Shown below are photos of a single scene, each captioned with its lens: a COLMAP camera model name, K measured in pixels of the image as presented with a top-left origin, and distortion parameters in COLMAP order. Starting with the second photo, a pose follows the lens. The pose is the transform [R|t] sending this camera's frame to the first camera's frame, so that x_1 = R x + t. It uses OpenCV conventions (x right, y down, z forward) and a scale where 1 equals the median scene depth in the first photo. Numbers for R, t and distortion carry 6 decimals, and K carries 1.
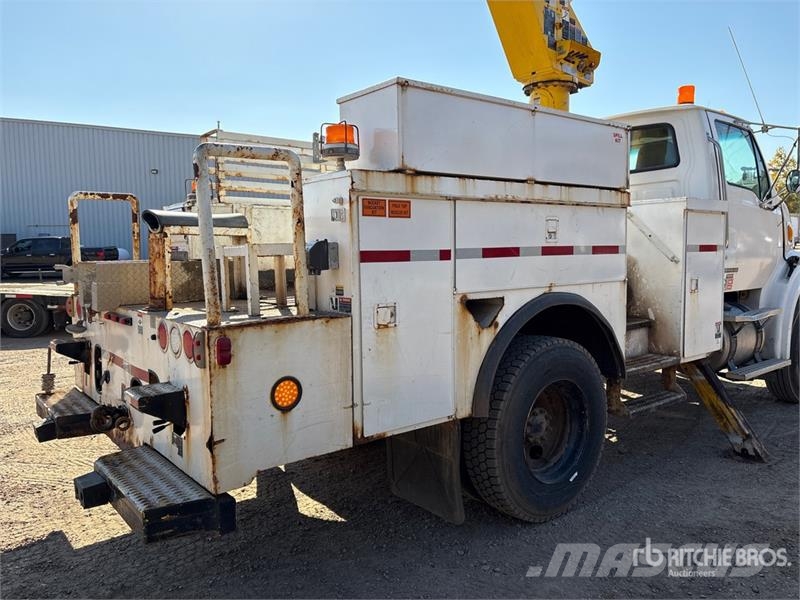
lens RADIAL K [[606.4, 0, 413.8], [0, 606.4, 301.8], [0, 0, 1]] dist [-0.009064, -0.009197]
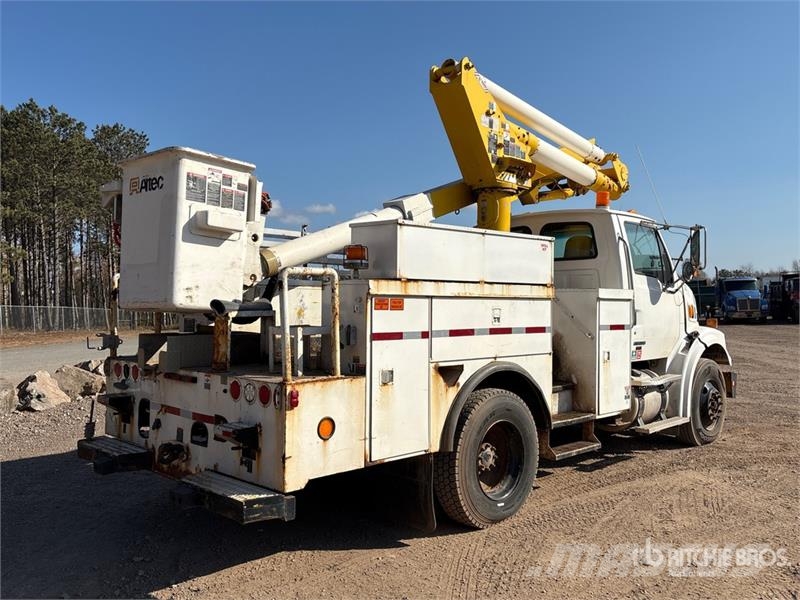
lens RADIAL K [[727.3, 0, 422.6], [0, 727.3, 288.2], [0, 0, 1]] dist [-0.013074, -0.012537]
pose [[0.991338, 0.024319, 0.129064, -0.168005], [-0.010641, 0.994349, -0.105626, -0.005485], [-0.130903, 0.103338, 0.985995, -0.670281]]
